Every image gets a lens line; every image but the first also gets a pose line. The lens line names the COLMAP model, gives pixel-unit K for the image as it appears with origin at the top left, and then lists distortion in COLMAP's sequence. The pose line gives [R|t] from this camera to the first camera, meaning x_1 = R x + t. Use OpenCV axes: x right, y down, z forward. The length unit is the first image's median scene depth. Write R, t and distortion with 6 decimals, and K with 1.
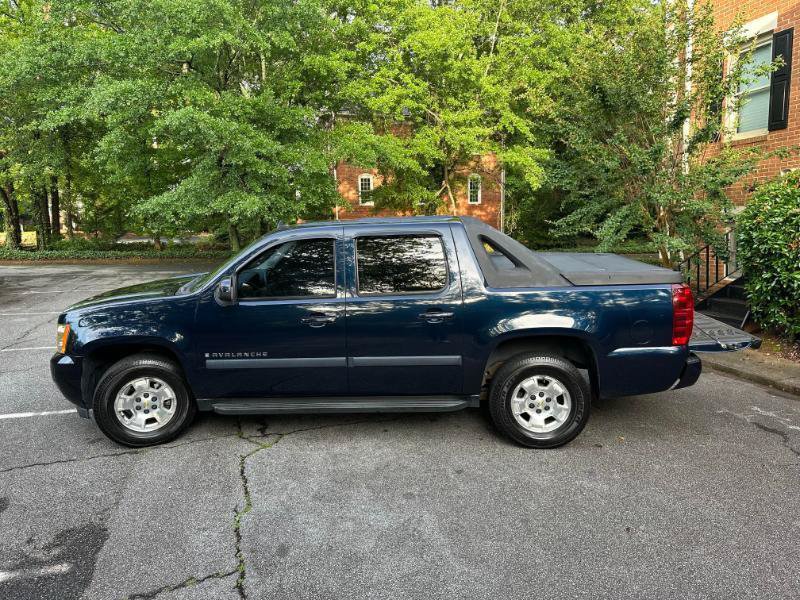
lens RADIAL K [[563.7, 0, 399.8], [0, 563.7, 290.4], [0, 0, 1]] dist [0.051945, -0.059779]
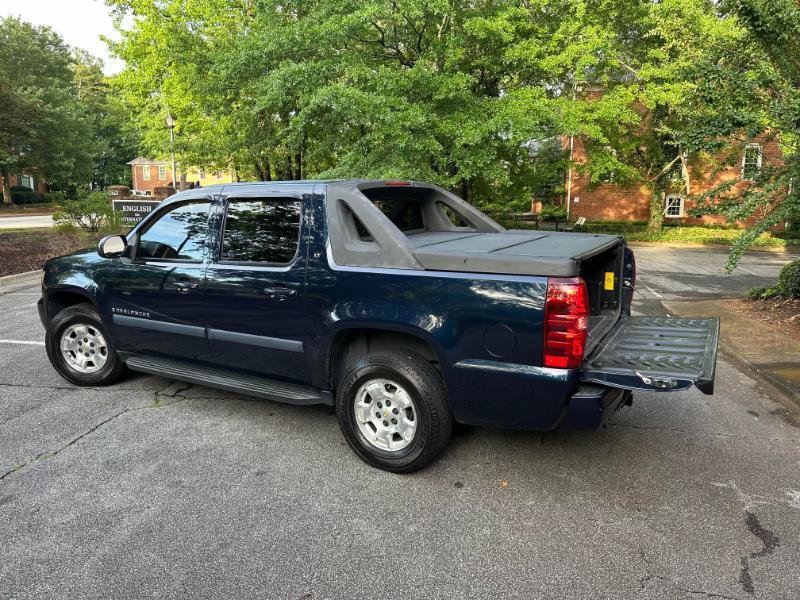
lens RADIAL K [[559.3, 0, 396.0], [0, 559.3, 288.7], [0, 0, 1]] dist [0.080878, -0.102729]
pose [[0.884125, 0.089295, -0.458640, 0.603262], [-0.074309, 0.995948, 0.050659, -0.017126], [0.461305, -0.010708, 0.887177, 0.304939]]
